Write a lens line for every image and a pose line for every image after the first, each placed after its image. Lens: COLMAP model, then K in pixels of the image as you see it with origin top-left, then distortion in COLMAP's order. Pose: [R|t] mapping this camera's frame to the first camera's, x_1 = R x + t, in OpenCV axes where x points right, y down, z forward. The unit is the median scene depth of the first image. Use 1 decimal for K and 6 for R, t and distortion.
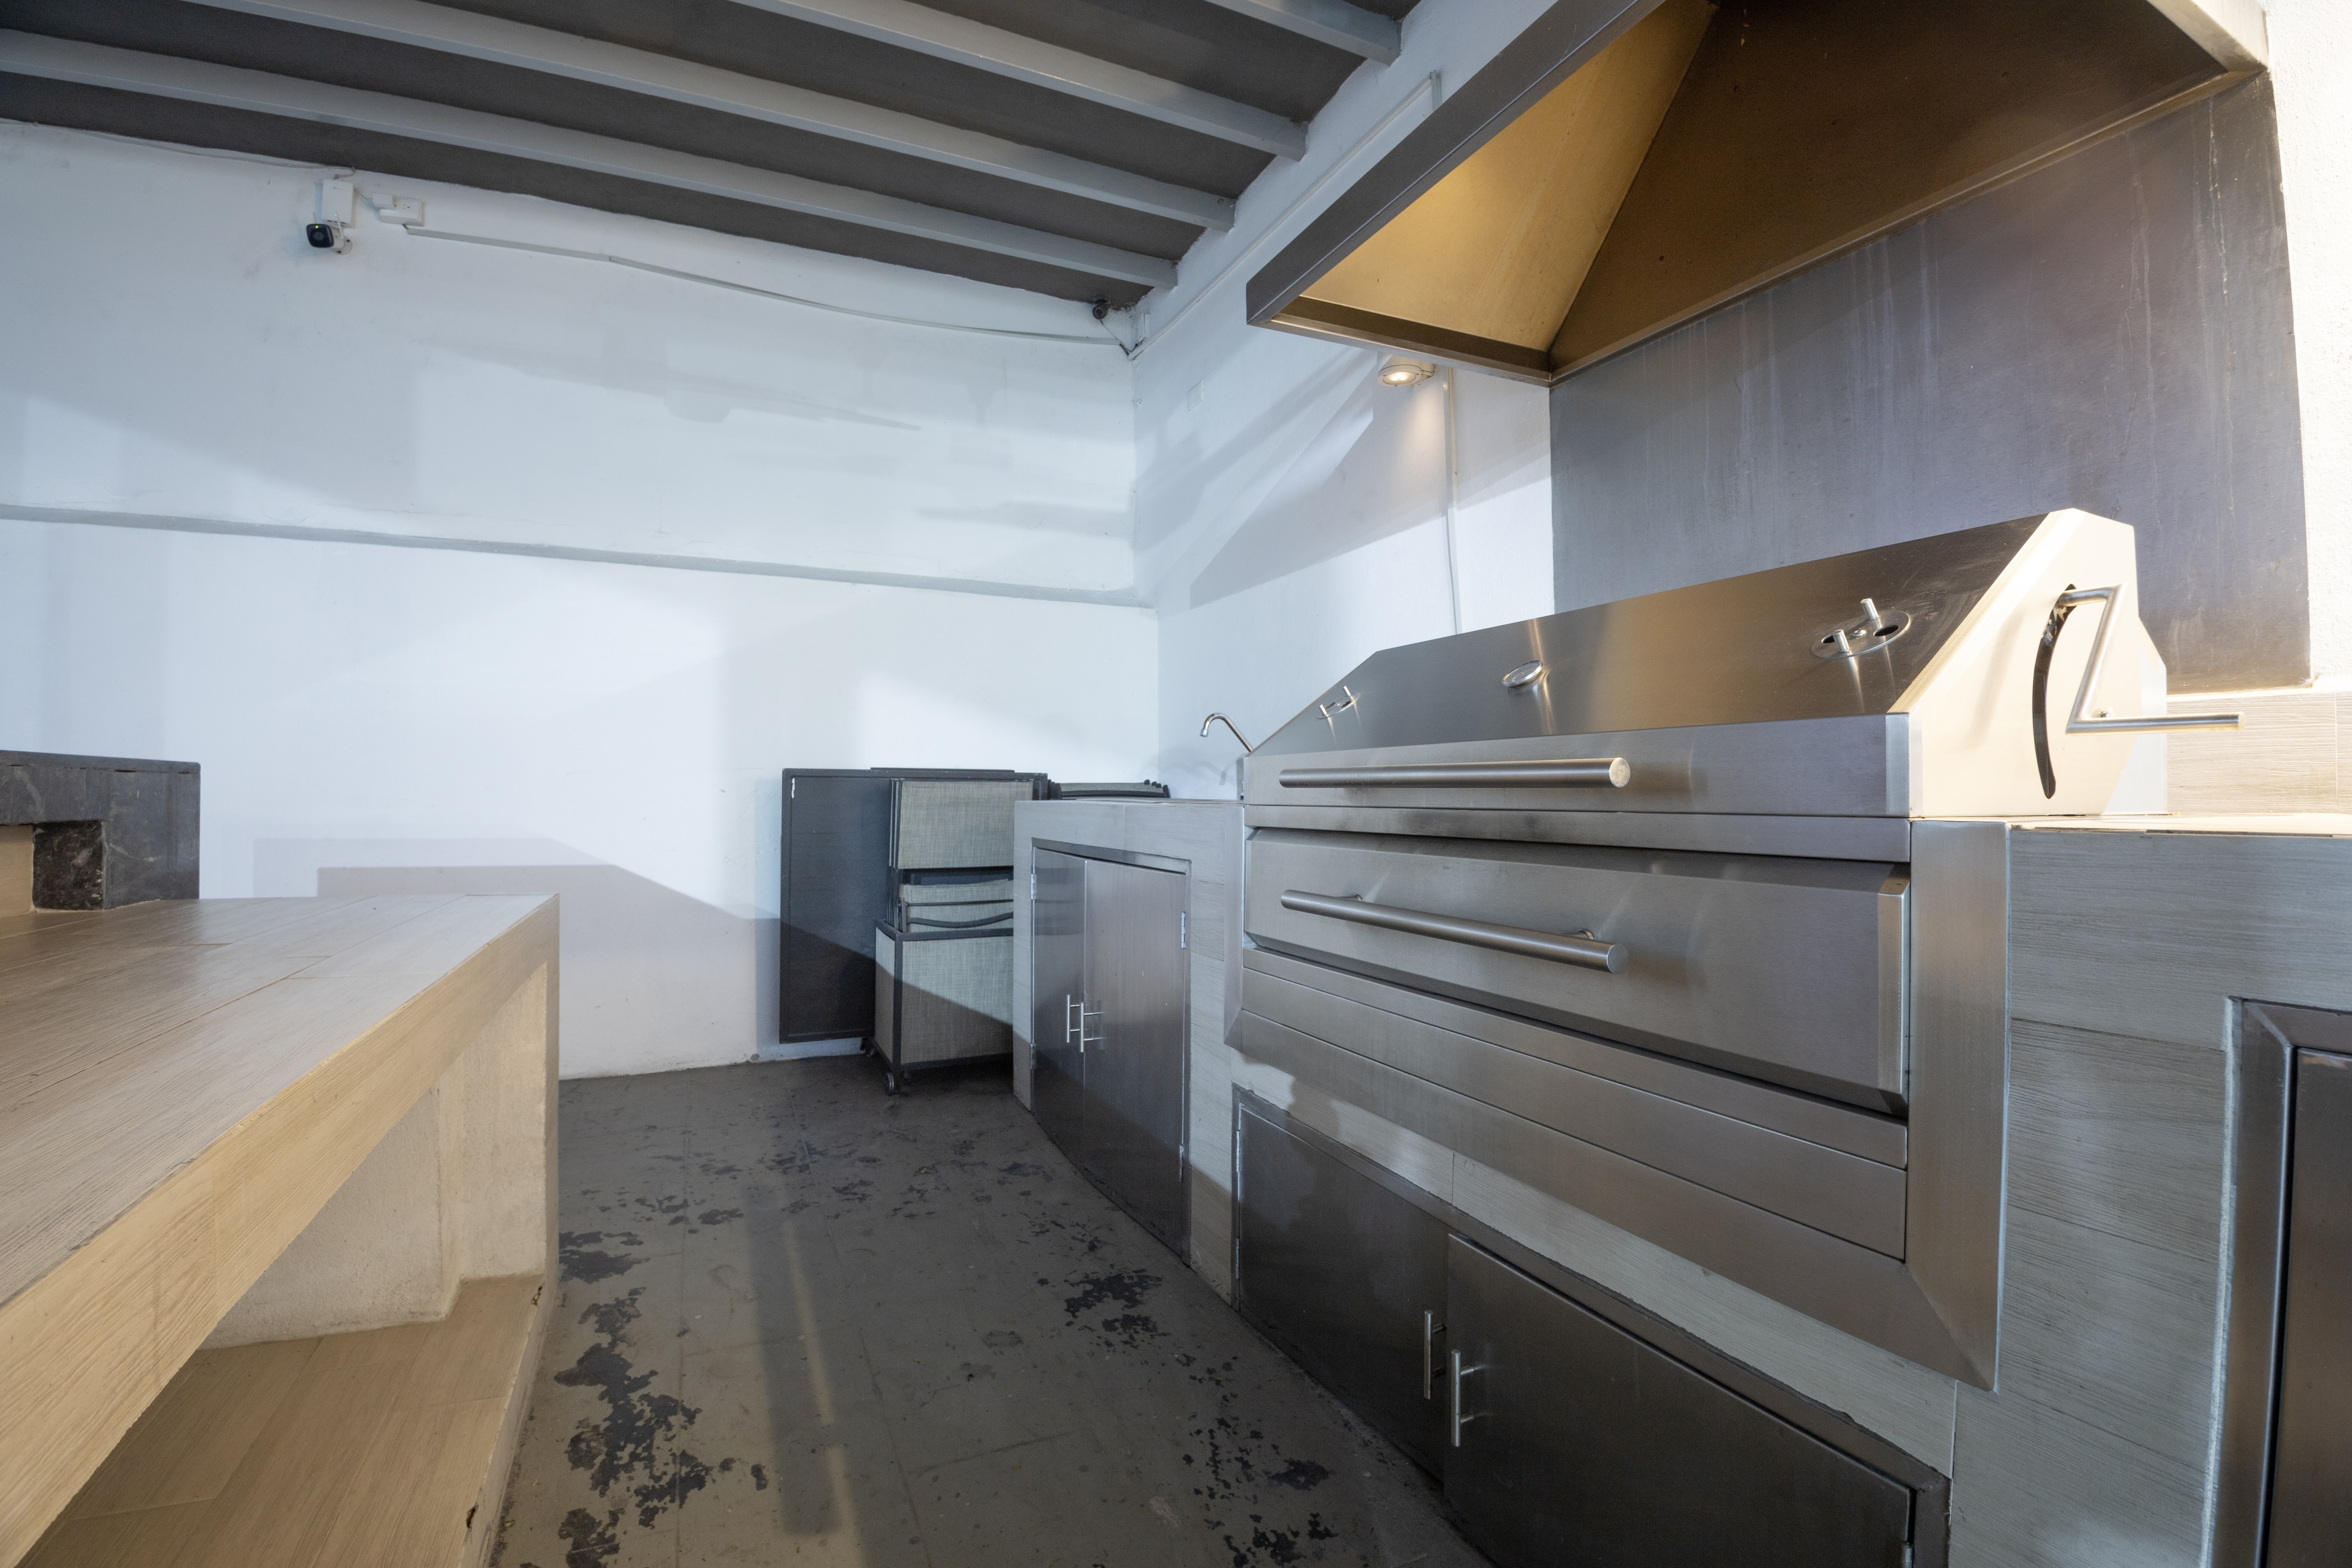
lens RADIAL K [[1033.3, 0, 1176.0], [0, 1033.3, 784.0], [0, 0, 1]] dist [-0.000724, -0.000082]
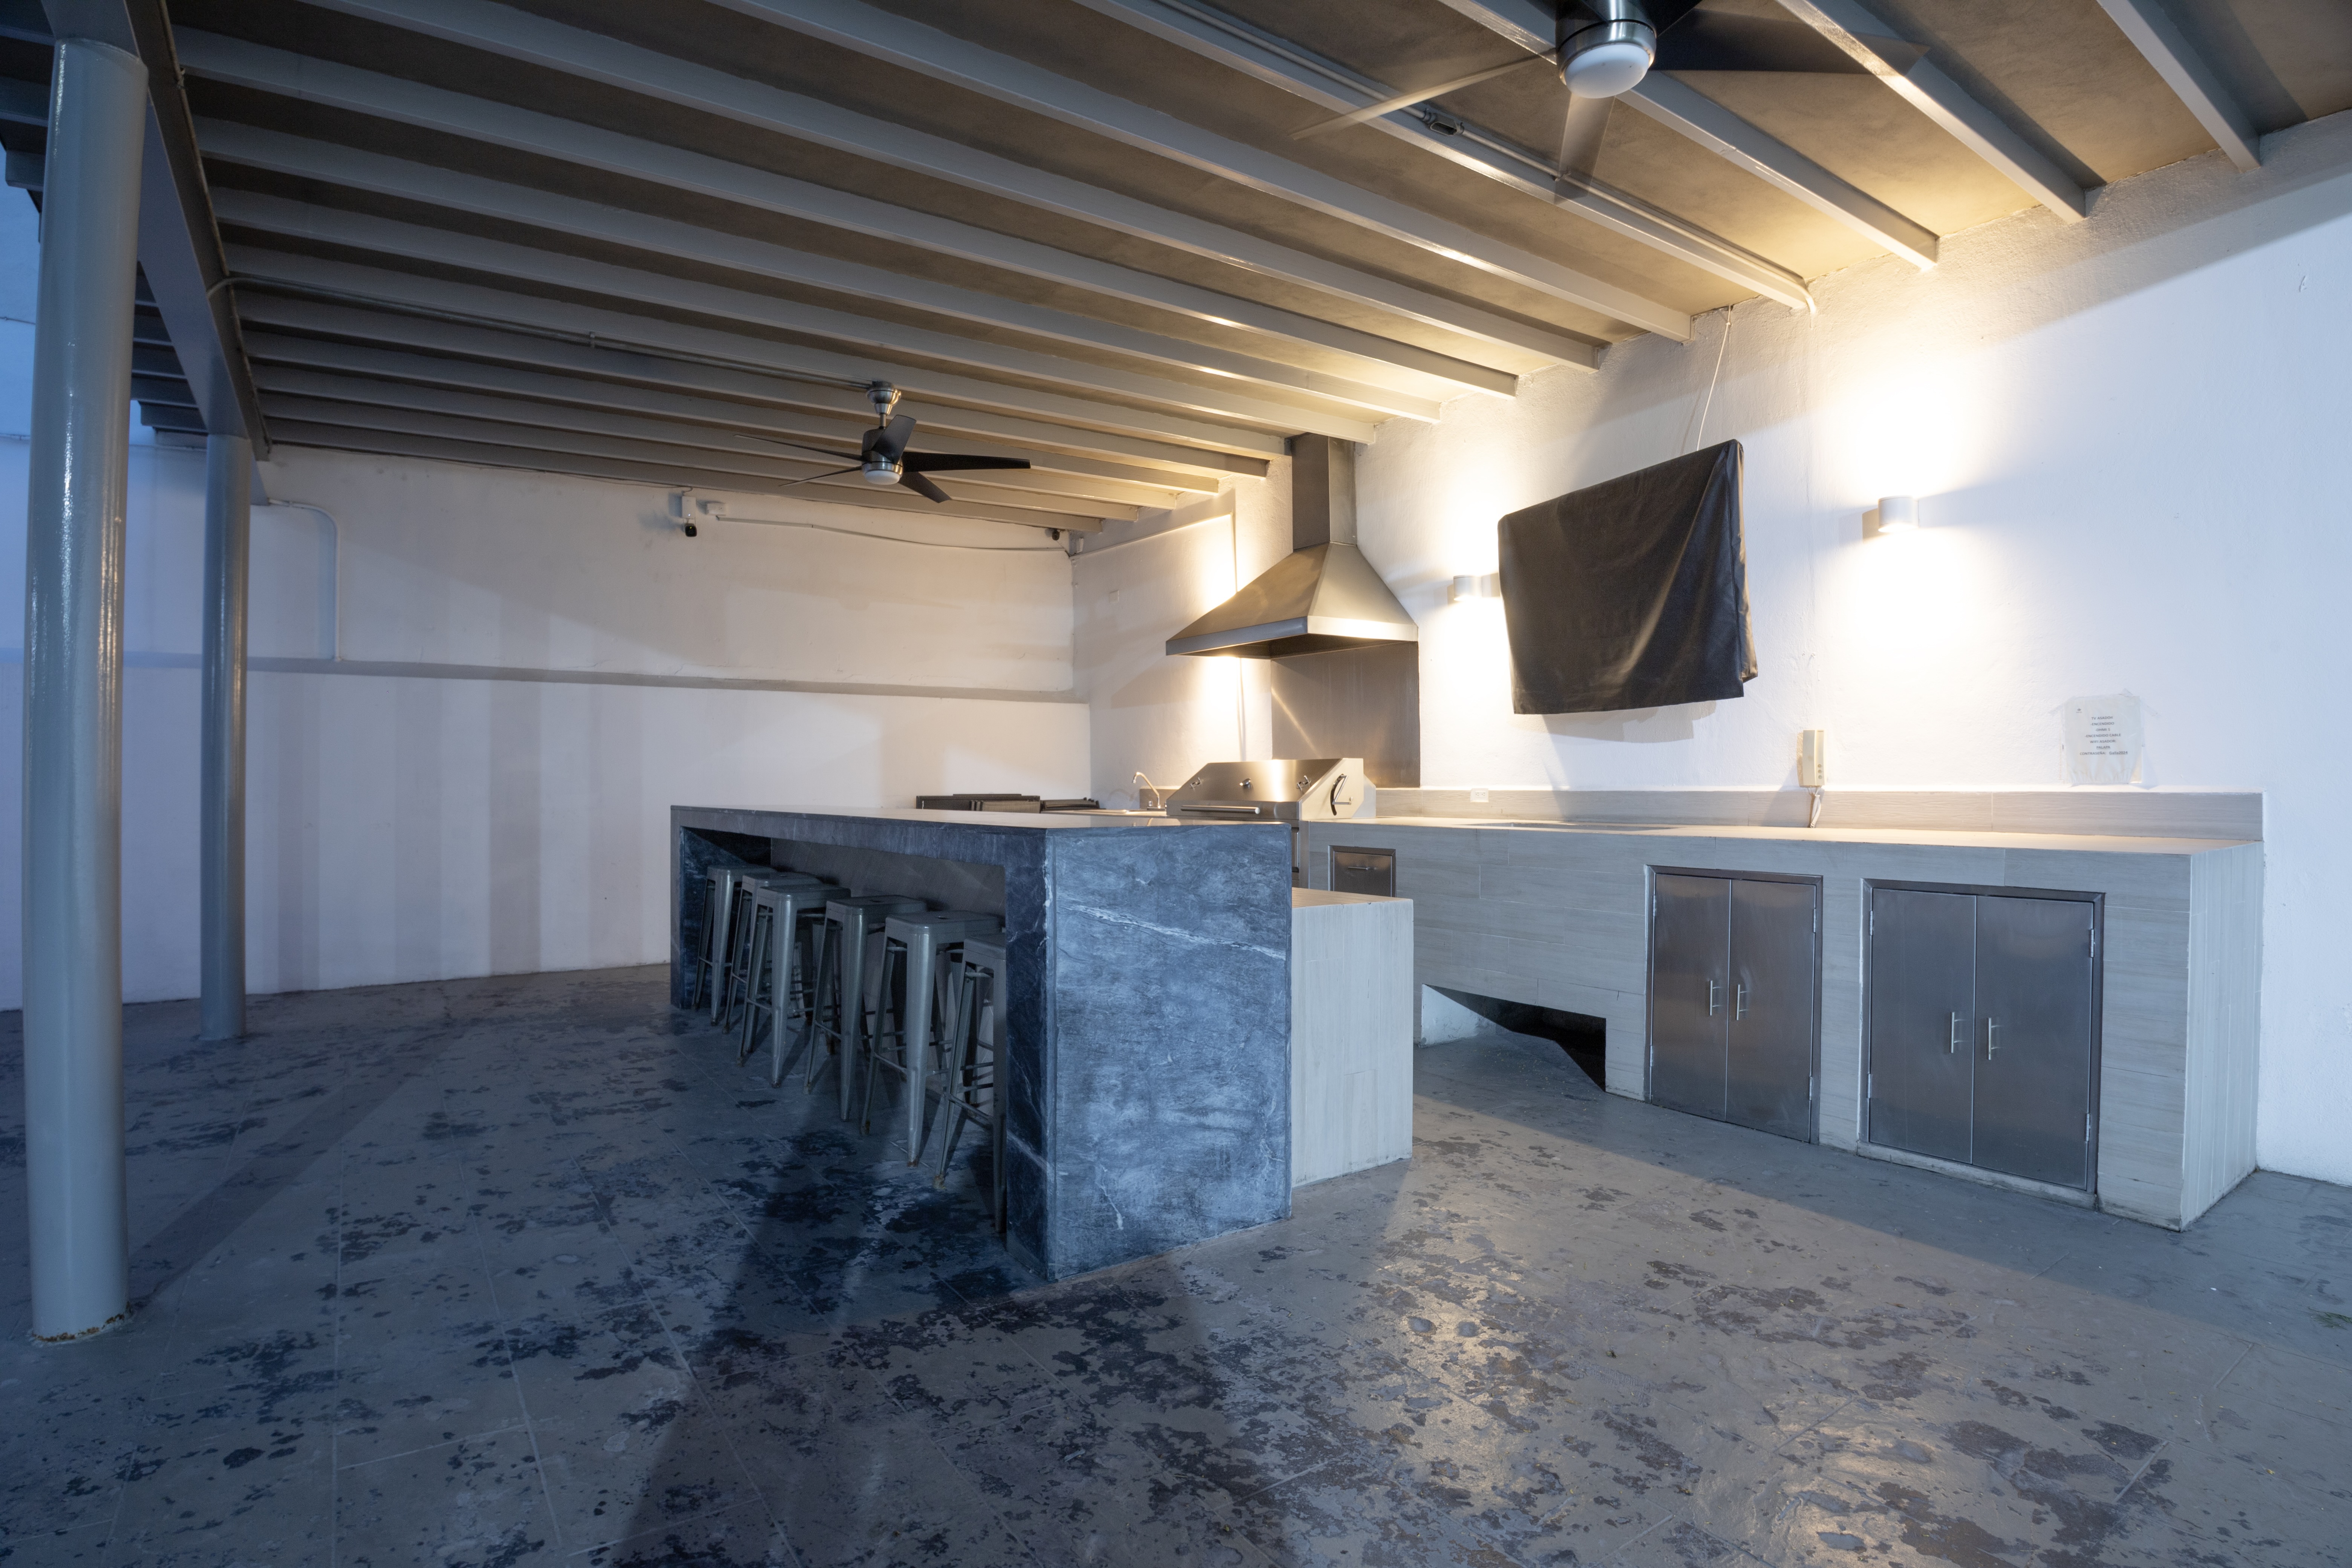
lens RADIAL K [[1208.2, 0, 1176.0], [0, 1208.2, 784.0], [0, 0, 1]] dist [0.000198, 0.000004]
pose [[0.986047, -0.002581, 0.166450, -0.253980], [0.000867, 0.999946, 0.010373, -0.056232], [-0.166468, -0.010084, 0.985995, -1.294003]]
